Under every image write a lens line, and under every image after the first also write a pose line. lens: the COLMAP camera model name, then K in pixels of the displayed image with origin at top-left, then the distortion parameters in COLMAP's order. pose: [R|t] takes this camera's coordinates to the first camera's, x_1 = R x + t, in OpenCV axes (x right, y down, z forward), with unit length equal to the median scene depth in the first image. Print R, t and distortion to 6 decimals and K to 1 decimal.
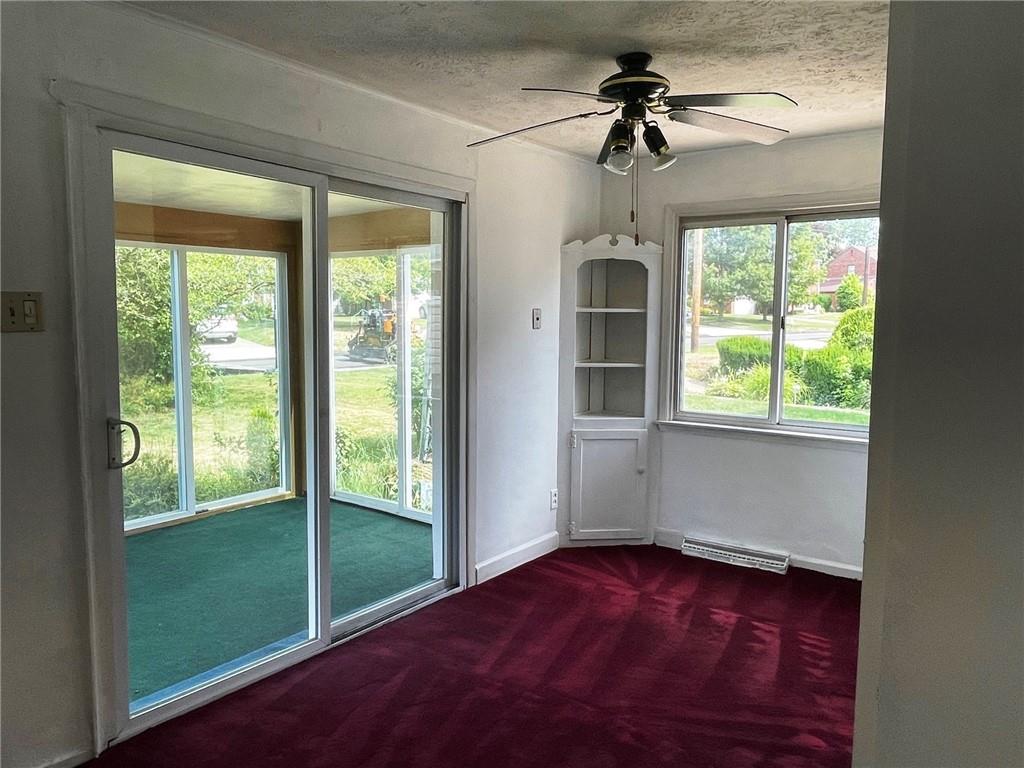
lens RADIAL K [[745.8, 0, 512.0], [0, 745.8, 384.0], [0, 0, 1]] dist [-0.001624, 0.001279]
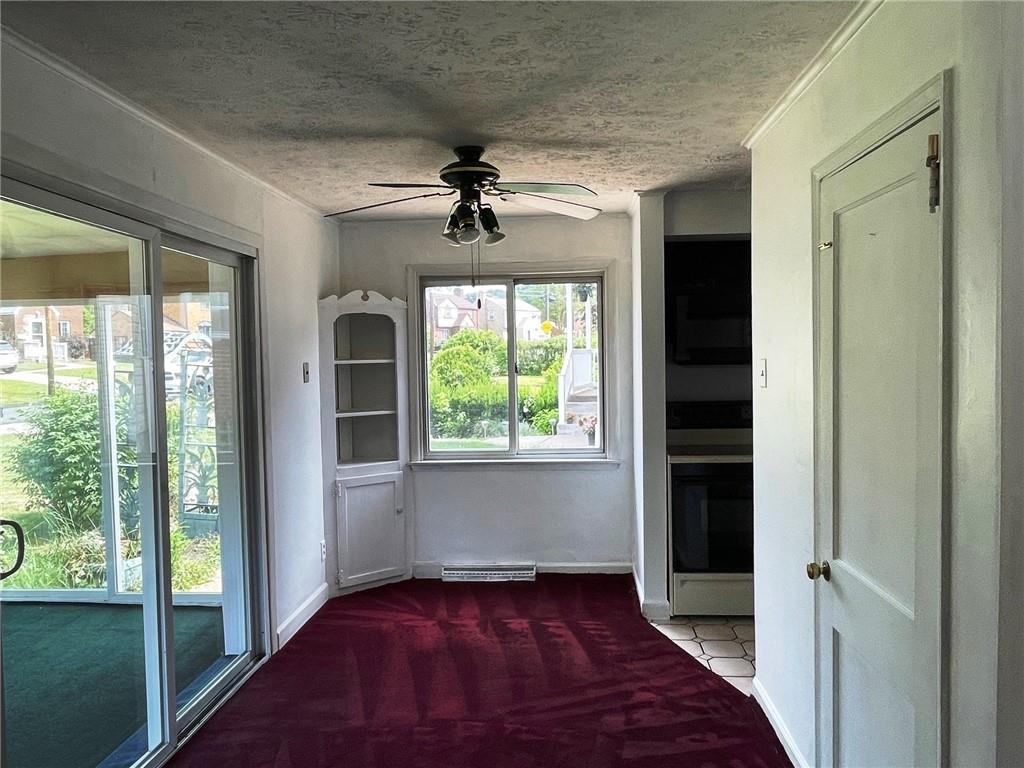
lens RADIAL K [[745.8, 0, 512.0], [0, 745.8, 384.0], [0, 0, 1]] dist [-0.001624, 0.001279]
pose [[0.844188, -0.045974, 0.534072, -0.275802], [0.075863, 0.996534, -0.034130, -0.016869], [-0.530652, 0.069329, 0.844750, 0.002642]]
